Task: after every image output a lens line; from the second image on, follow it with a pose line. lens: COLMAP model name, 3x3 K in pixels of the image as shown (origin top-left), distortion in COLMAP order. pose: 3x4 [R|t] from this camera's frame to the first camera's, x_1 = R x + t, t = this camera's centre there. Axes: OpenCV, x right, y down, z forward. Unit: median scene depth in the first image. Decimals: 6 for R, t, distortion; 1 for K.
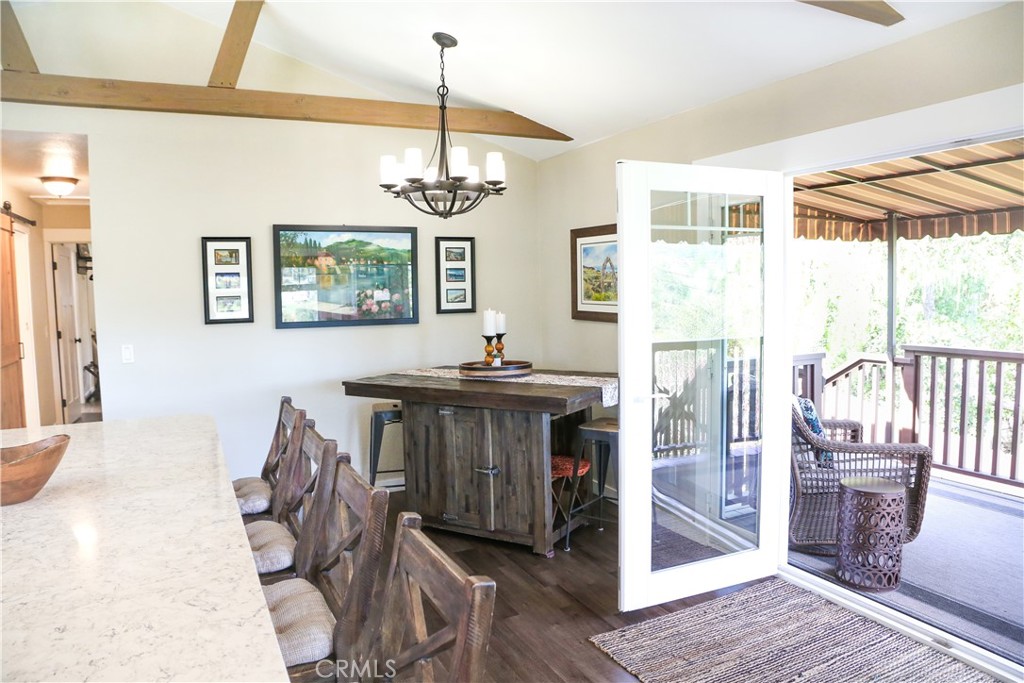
lens RADIAL K [[682.8, 0, 516.6], [0, 682.8, 338.3], [0, 0, 1]] dist [-0.131465, 0.070430]
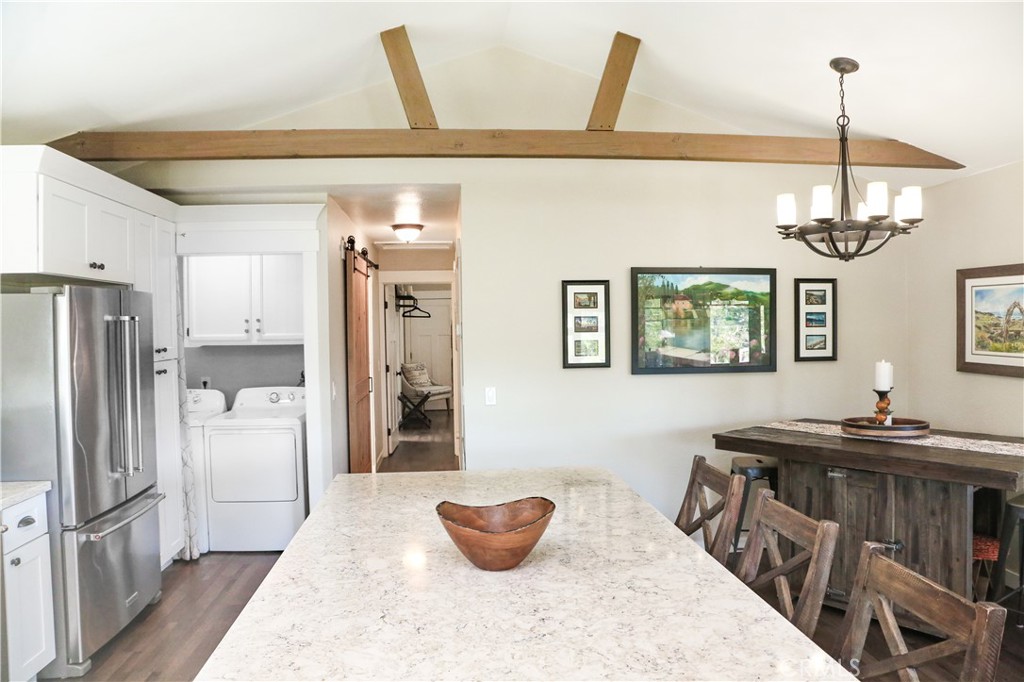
lens RADIAL K [[682.8, 0, 516.6], [0, 682.8, 337.8], [0, 0, 1]] dist [-0.131465, 0.070430]
pose [[0.937416, 0.012433, -0.347990, -0.183458], [-0.030309, 0.998483, -0.045971, -0.017833], [0.346891, 0.053641, 0.936370, 0.022272]]
